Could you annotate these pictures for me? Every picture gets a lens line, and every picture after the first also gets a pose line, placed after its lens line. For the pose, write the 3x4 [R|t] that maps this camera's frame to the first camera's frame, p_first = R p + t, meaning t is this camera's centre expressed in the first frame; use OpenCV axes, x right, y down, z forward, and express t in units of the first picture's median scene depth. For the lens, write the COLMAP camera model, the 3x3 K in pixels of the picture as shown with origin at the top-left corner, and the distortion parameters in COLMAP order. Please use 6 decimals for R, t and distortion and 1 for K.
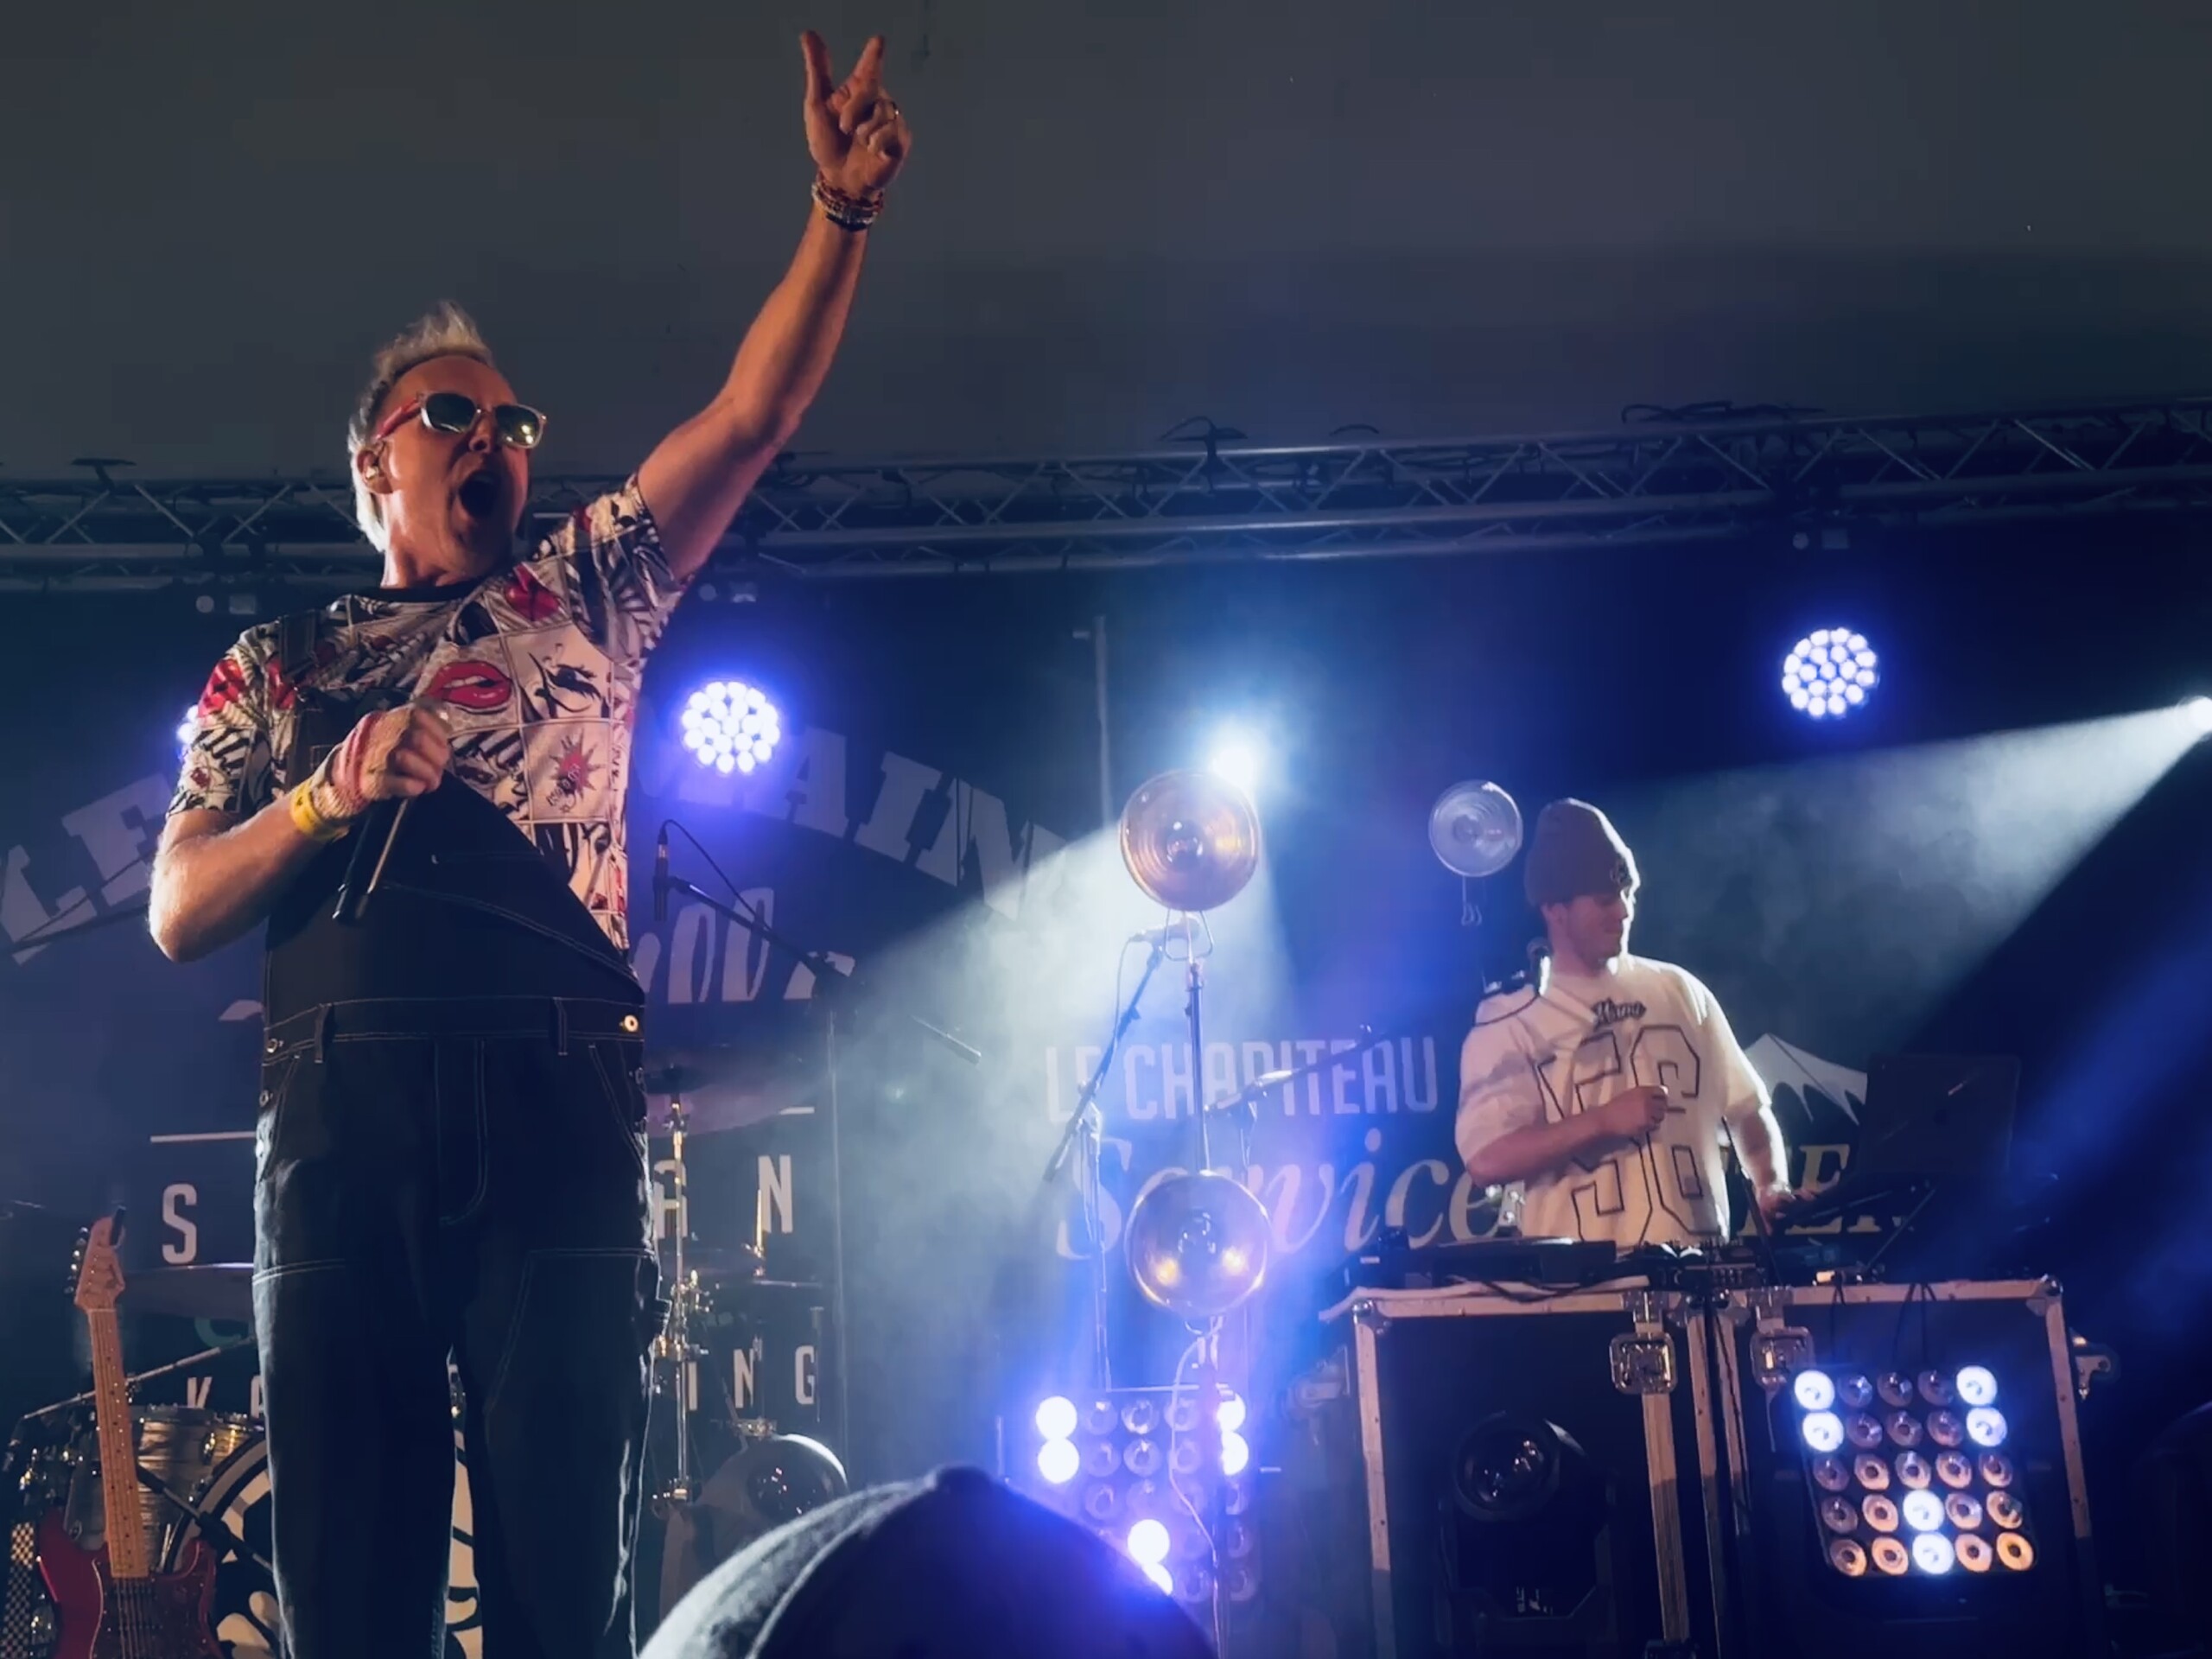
lens RADIAL K [[3102.5, 0, 1061.6], [0, 3102.5, 923.7], [0, 0, 1]] dist [0.097203, 0.000000]
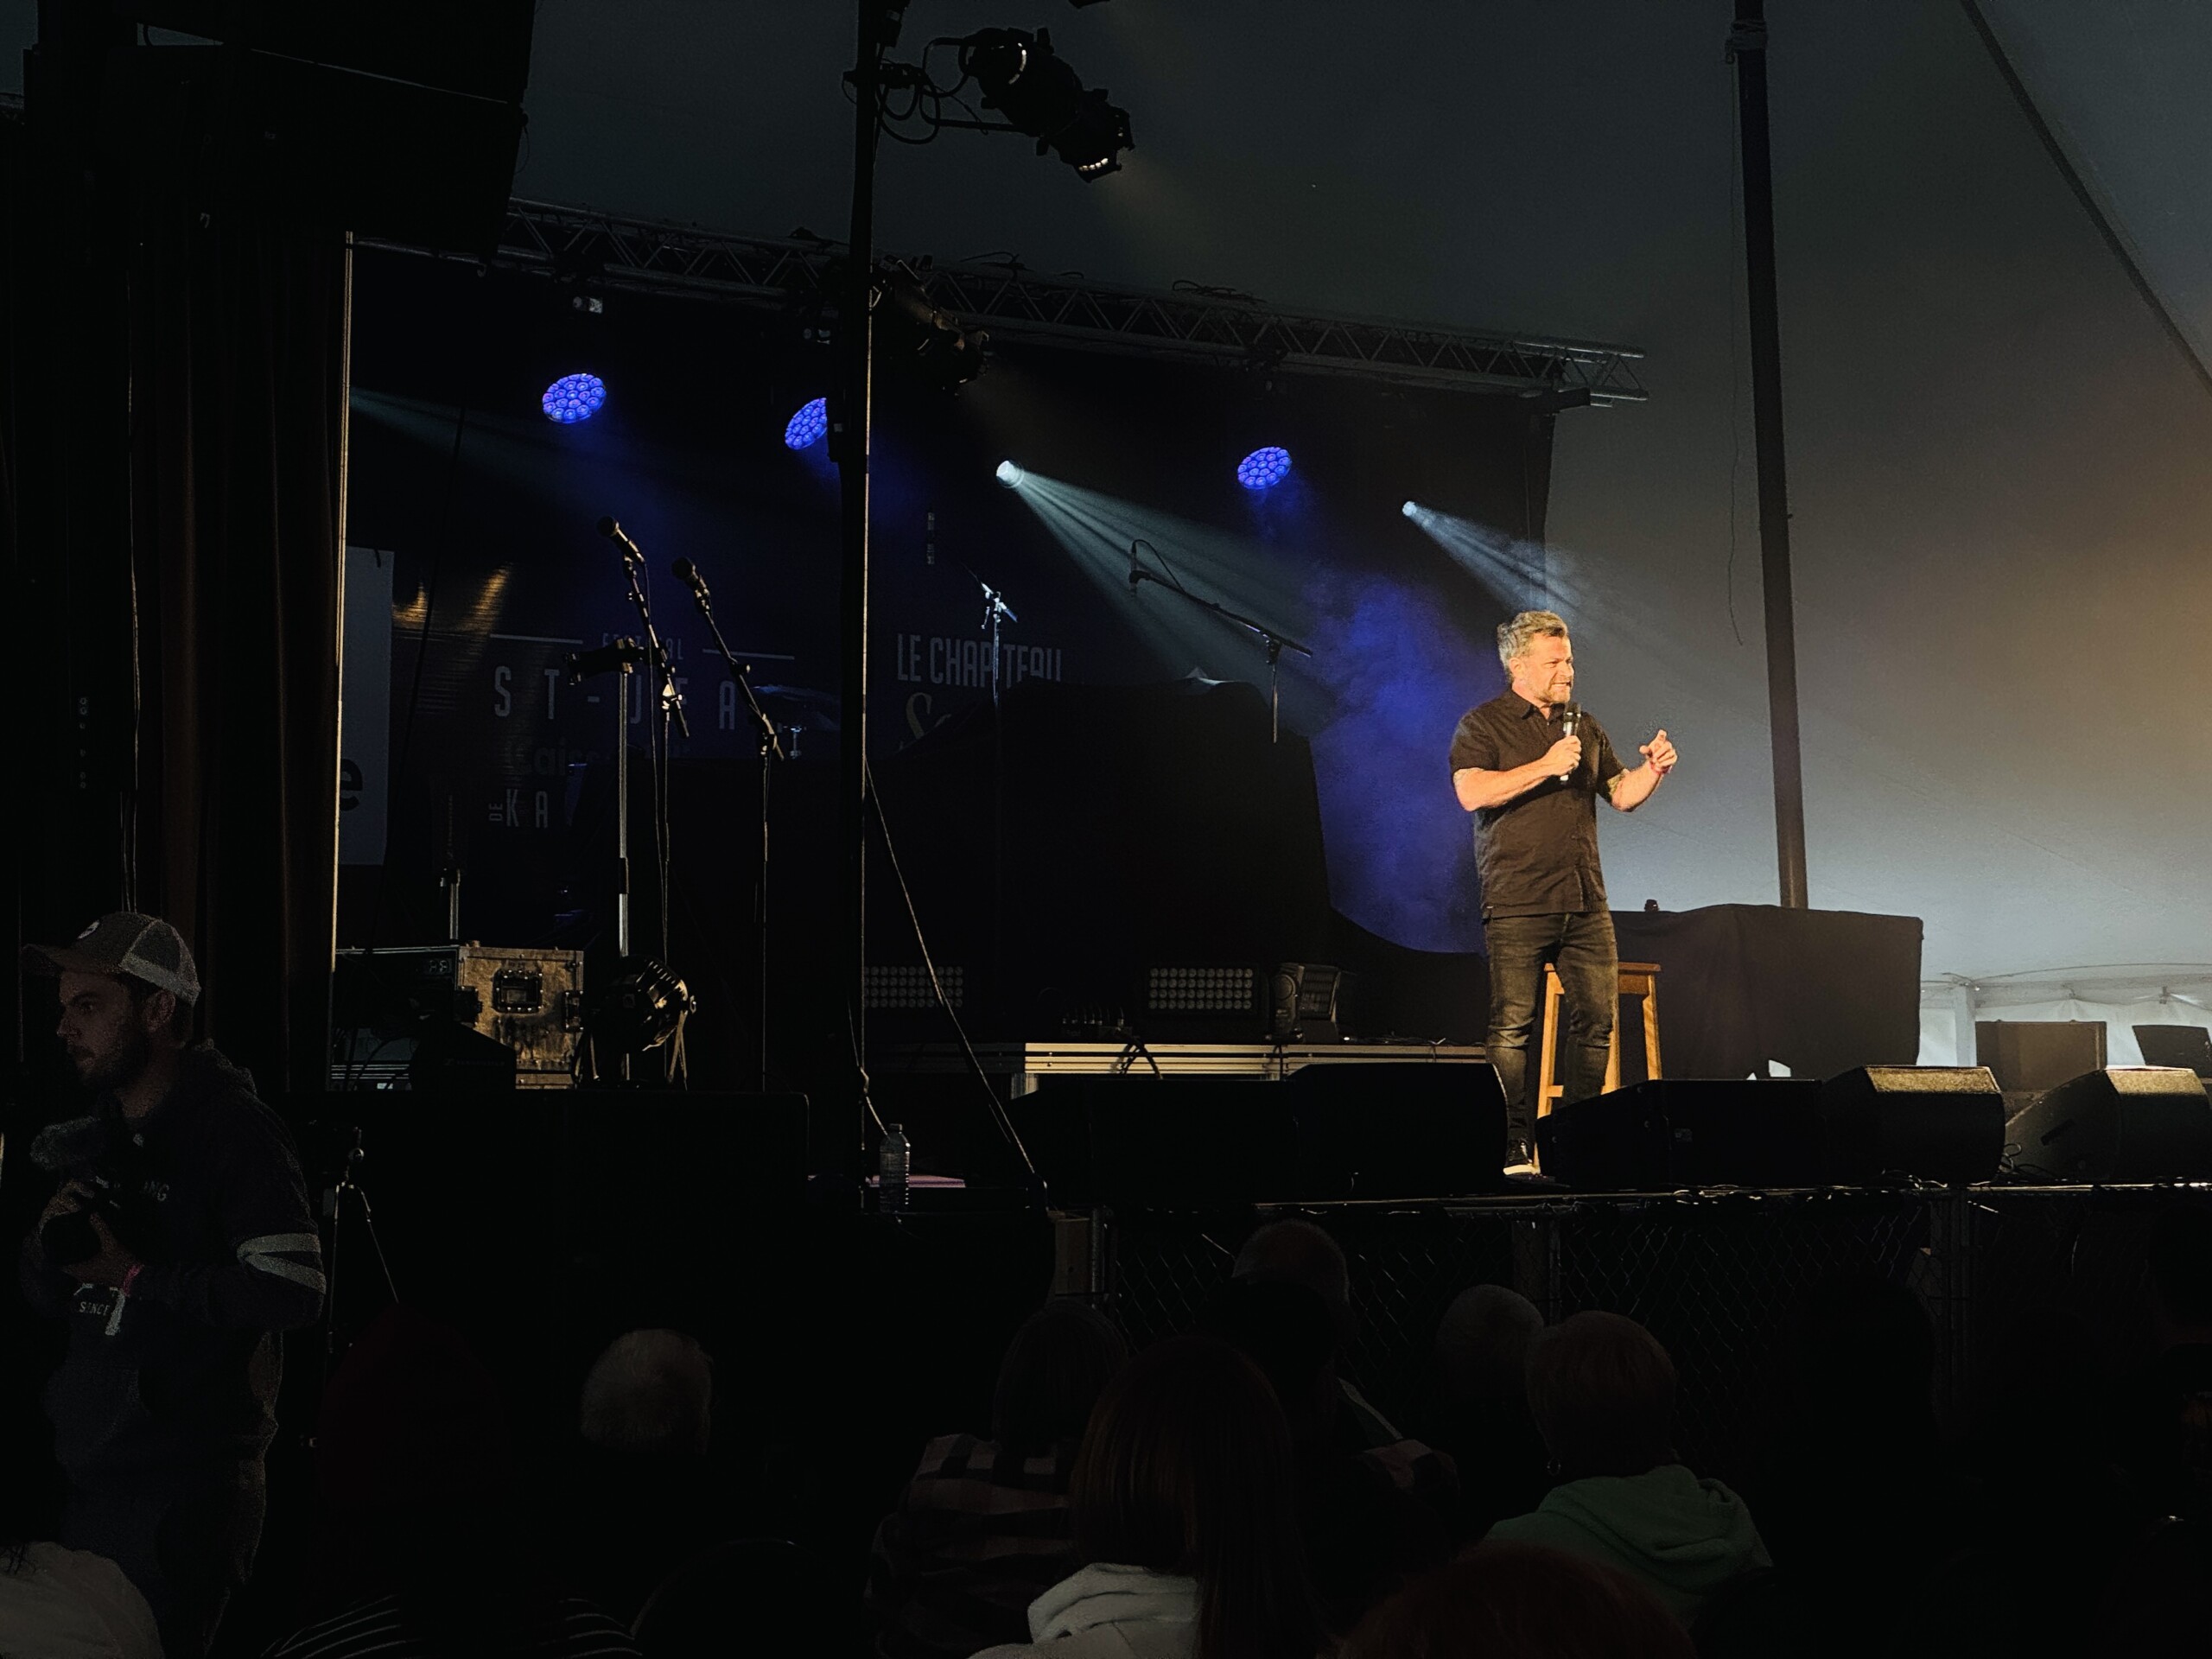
lens RADIAL K [[4885.4, 0, 1101.5], [0, 4885.4, 824.7], [0, 0, 1]] dist [0.179105, 0.000000]
pose [[0.735567, 0.083155, 0.672329, -1.677570], [-0.192448, 0.977200, 0.089688, -0.115426], [-0.649542, -0.195360, 0.734799, -1.000700]]
